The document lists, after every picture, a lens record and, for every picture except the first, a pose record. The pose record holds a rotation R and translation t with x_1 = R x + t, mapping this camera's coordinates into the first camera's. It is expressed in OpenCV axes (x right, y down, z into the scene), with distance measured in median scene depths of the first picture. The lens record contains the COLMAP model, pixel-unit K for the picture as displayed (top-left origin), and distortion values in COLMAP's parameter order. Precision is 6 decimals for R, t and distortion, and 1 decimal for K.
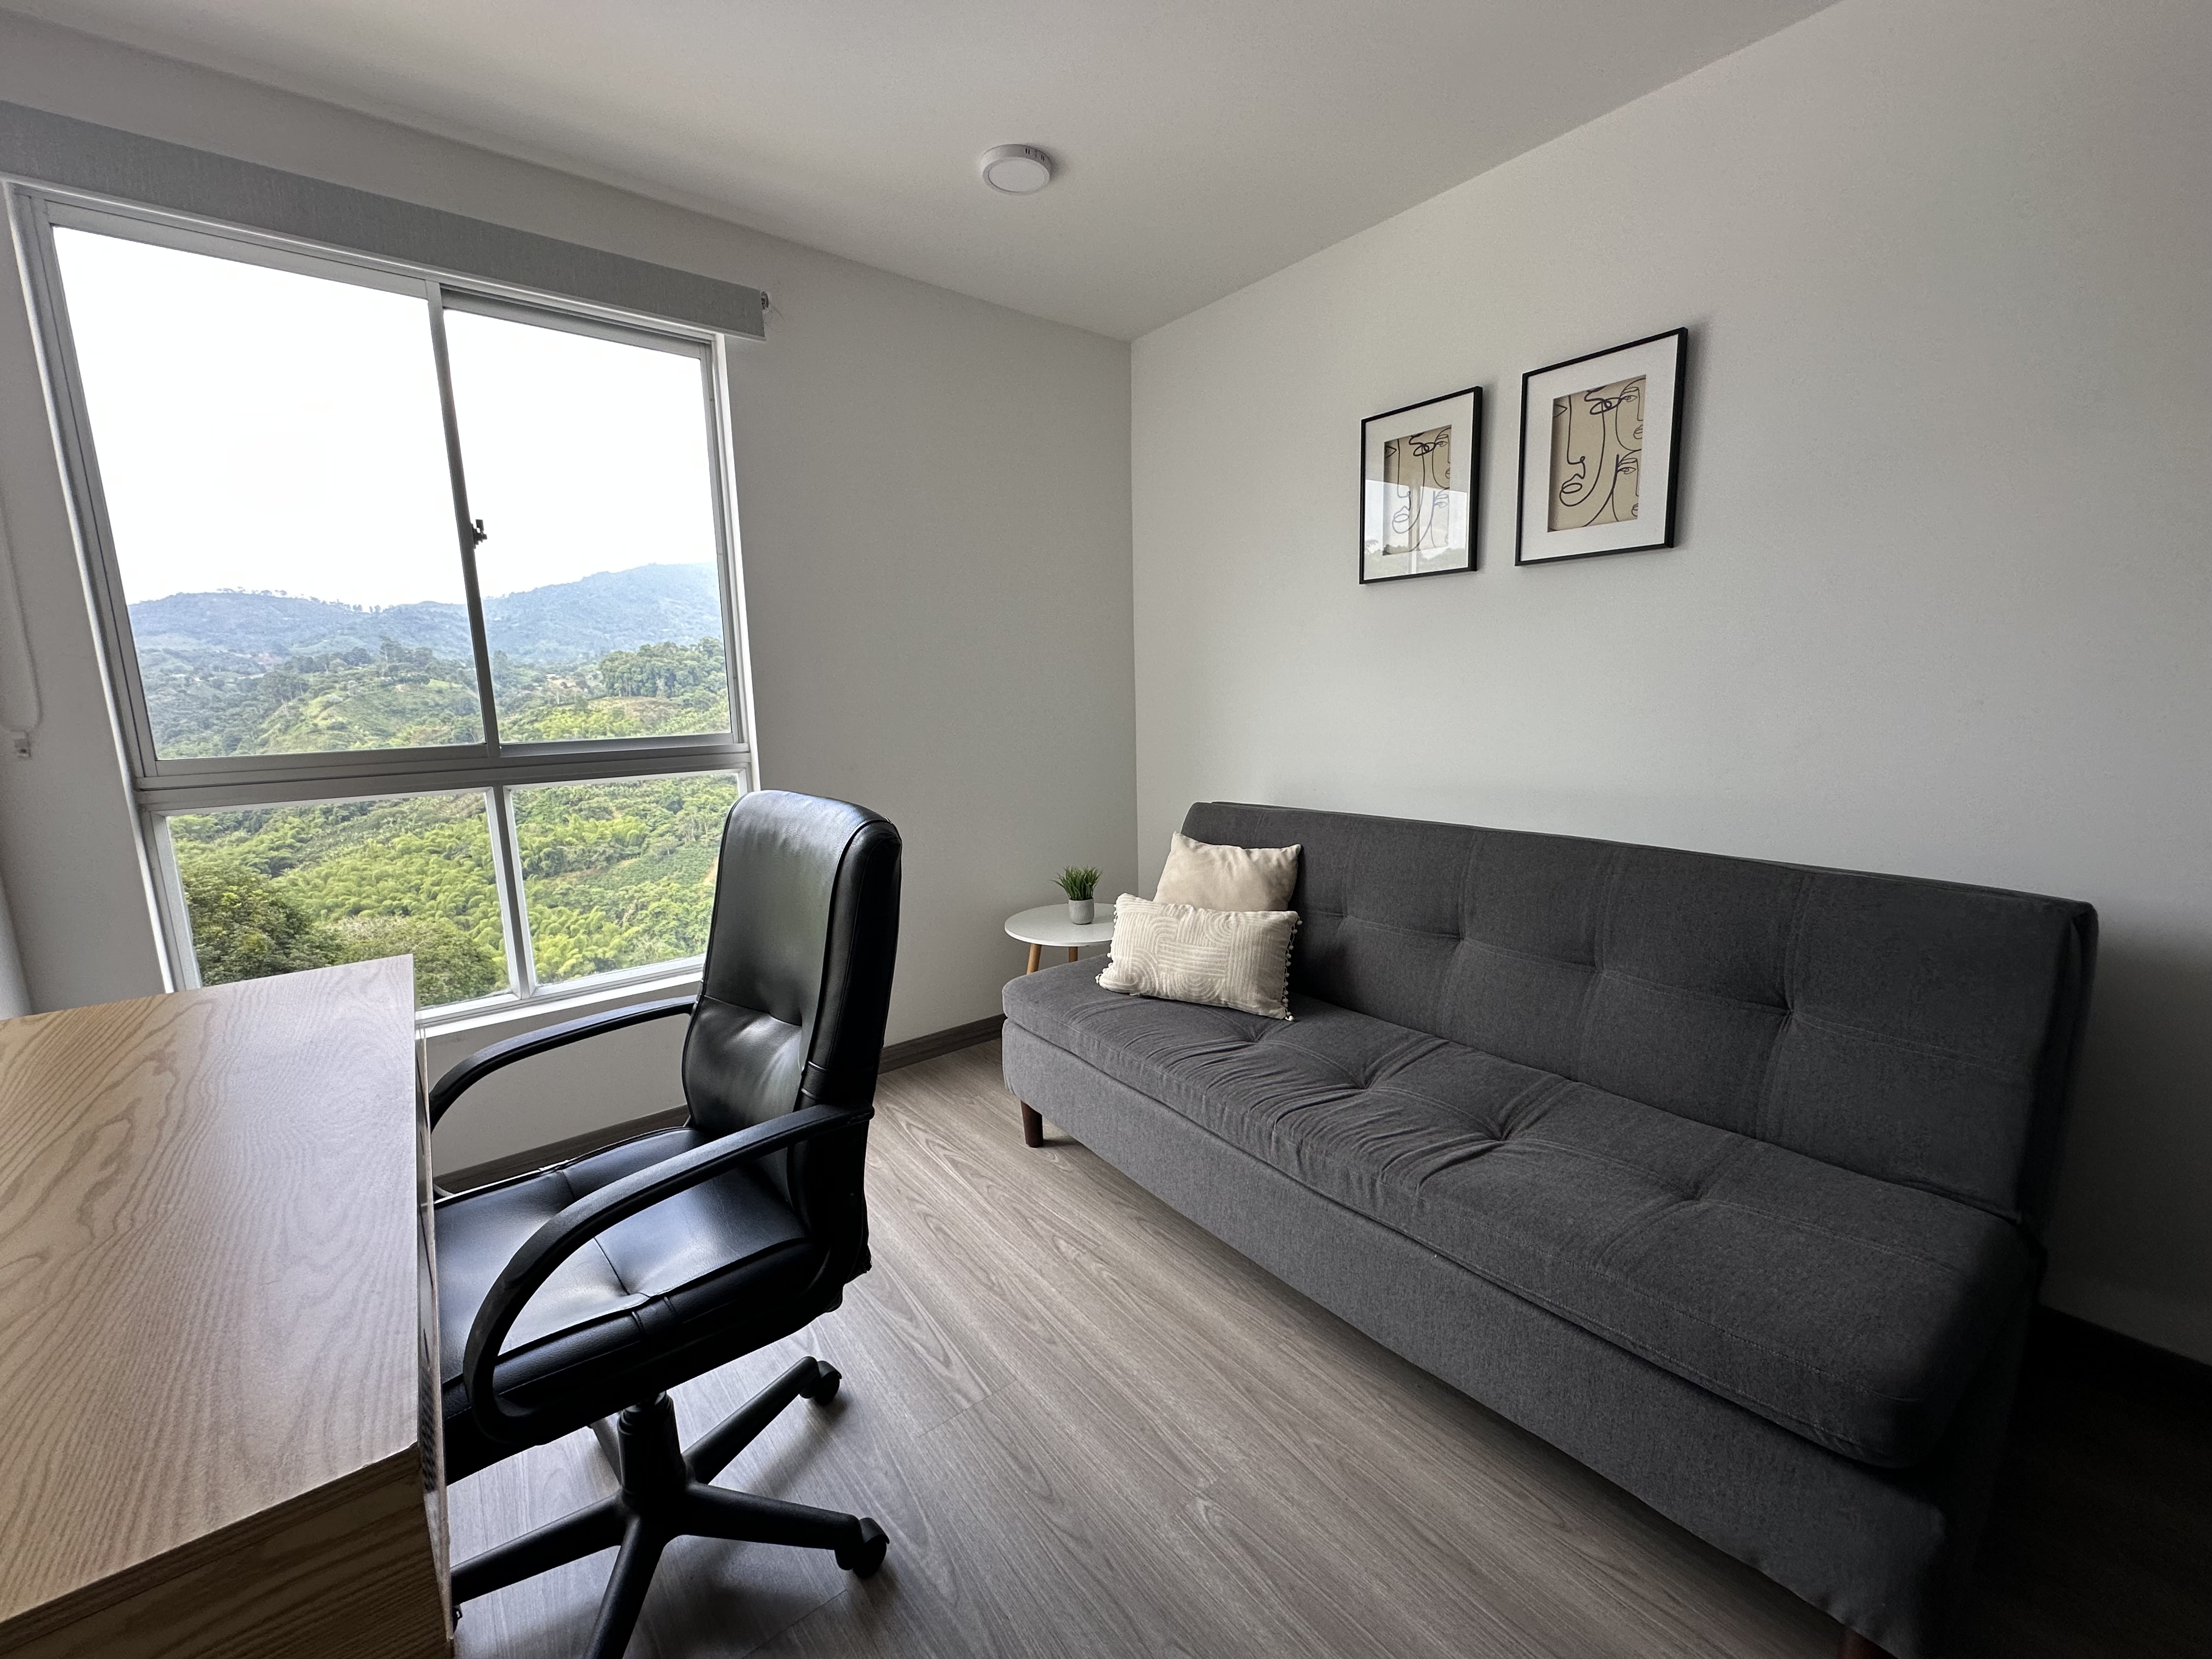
lens RADIAL K [[881.4, 0, 1107.4], [0, 881.4, 827.9], [0, 0, 1]] dist [-0.003628, 0.000358]
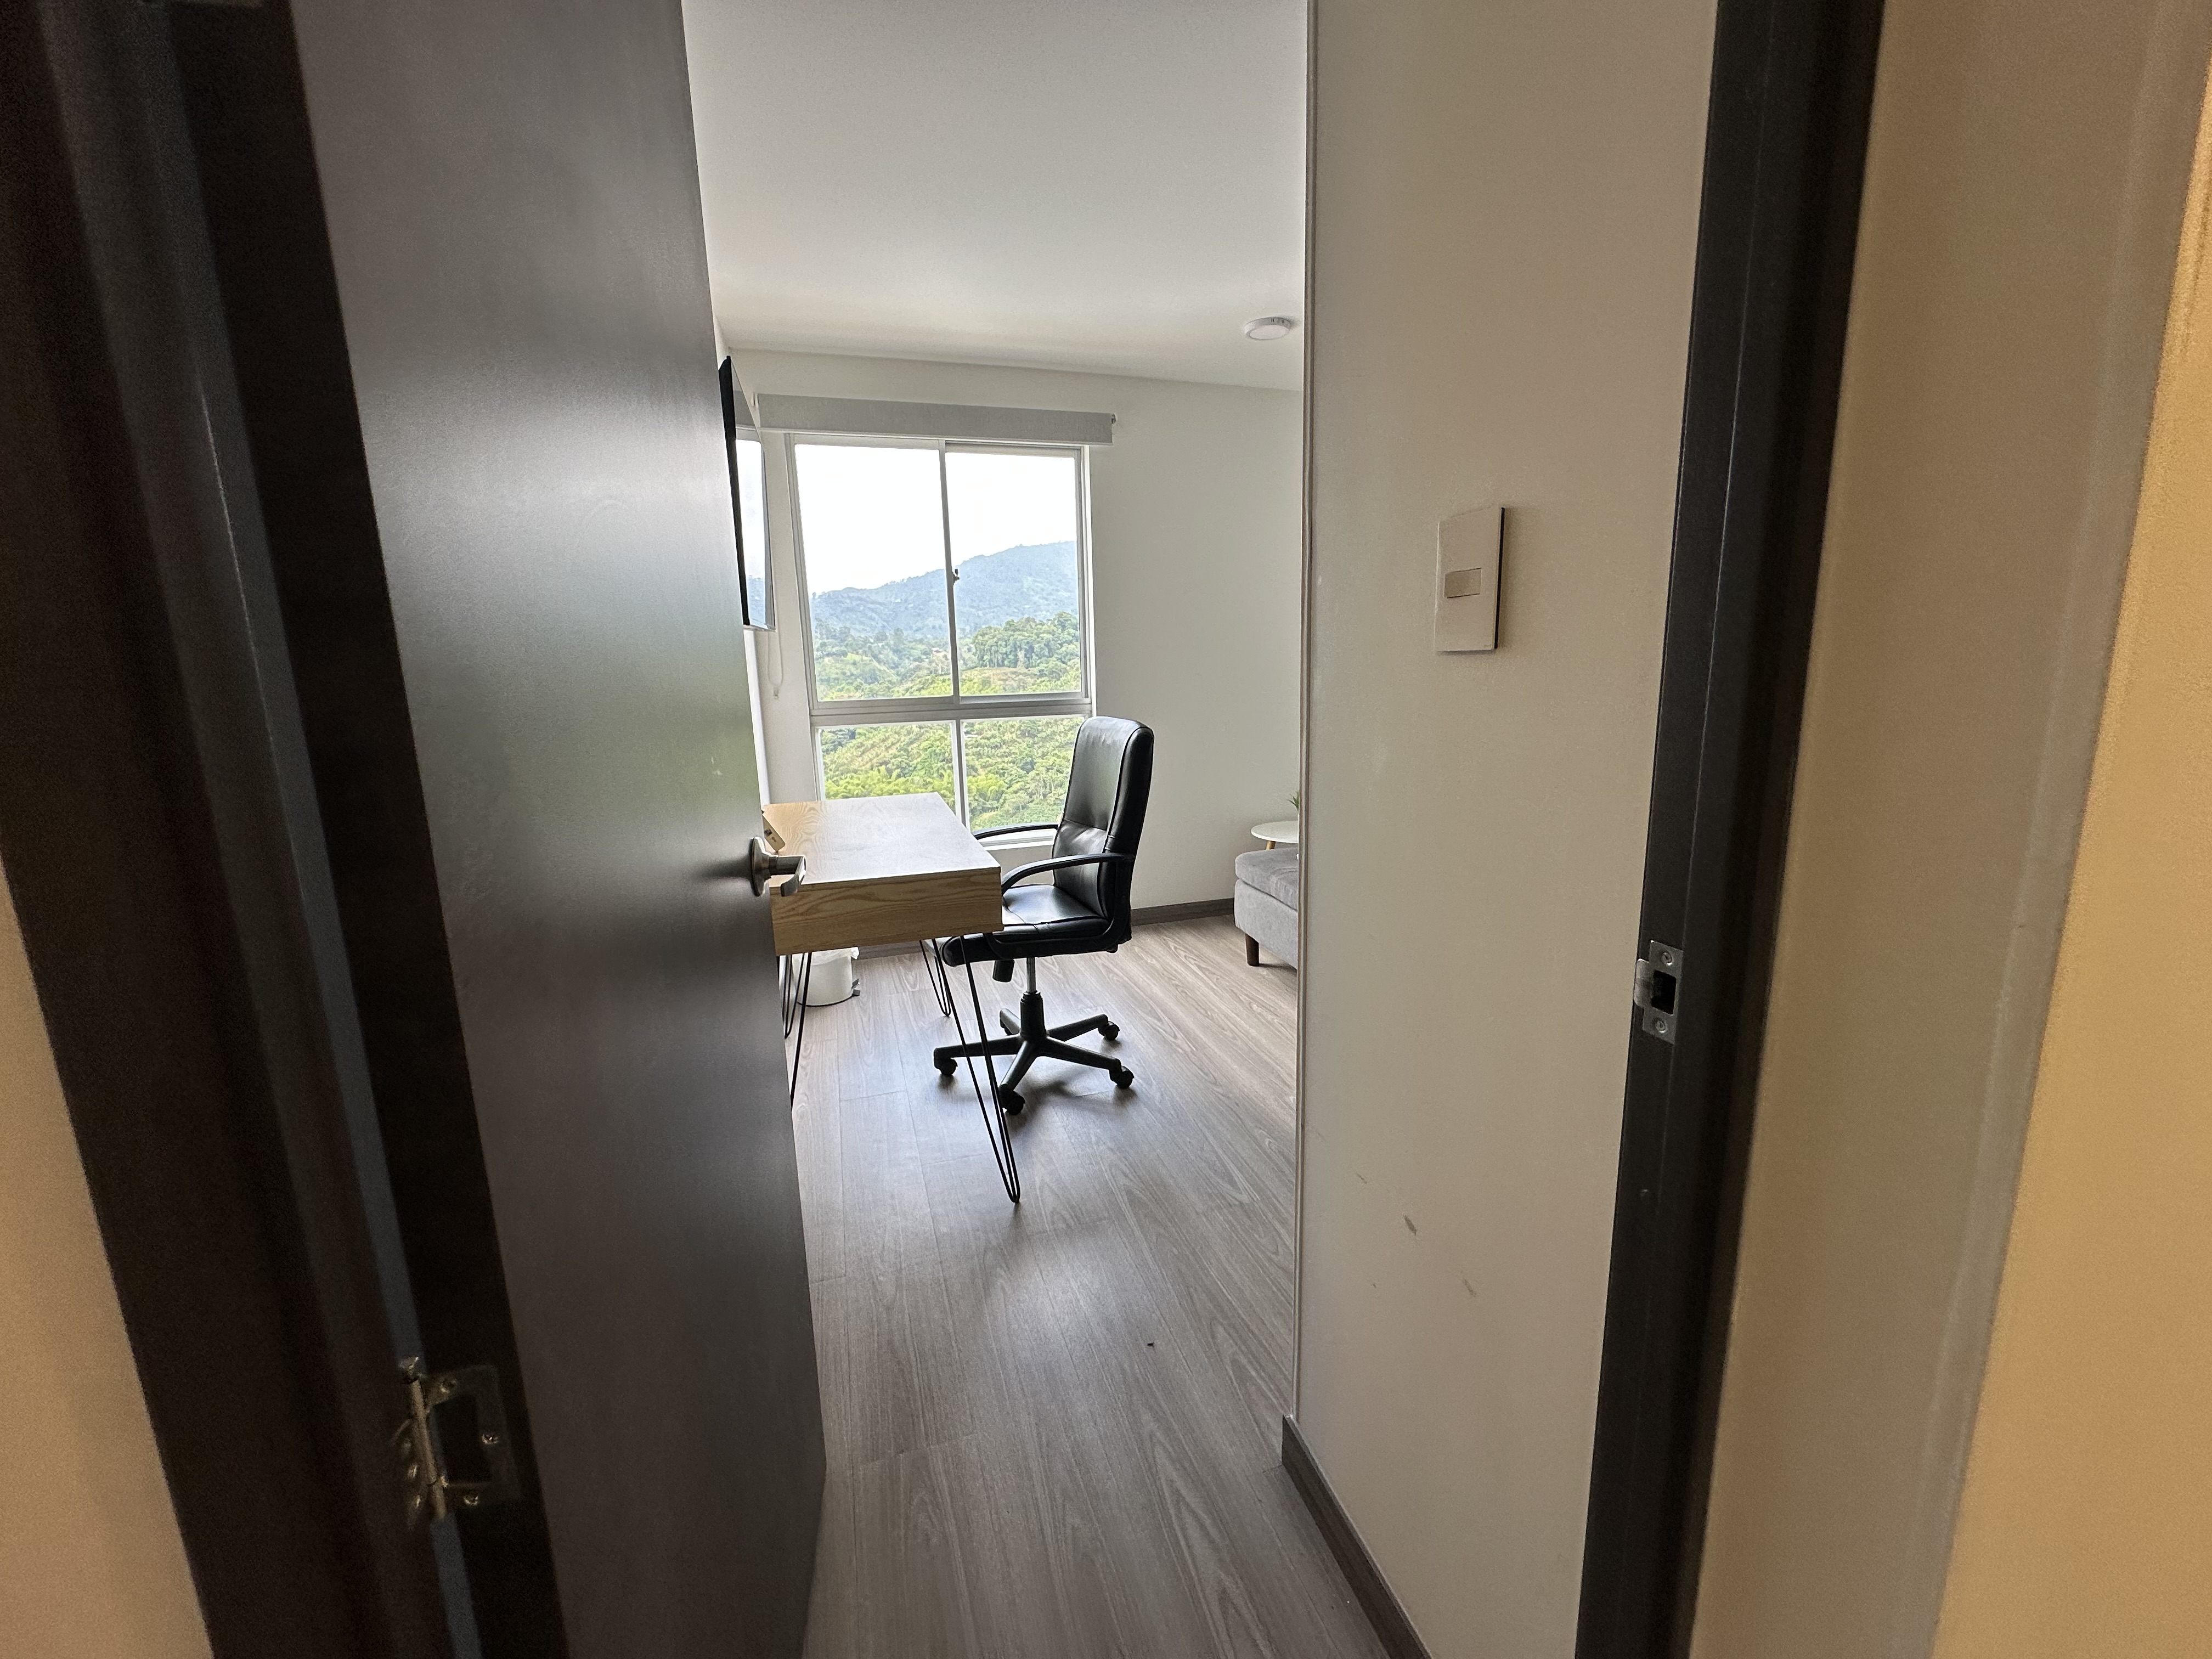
lens RADIAL K [[886.2, 0, 1106.0], [0, 886.2, 829.5], [0, 0, 1]] dist [-0.018216, 0.000161]
pose [[0.932186, 0.062322, -0.356574, 0.206803], [-0.050058, 0.997797, 0.043528, 0.072319], [0.358502, -0.022727, 0.933252, -0.497655]]
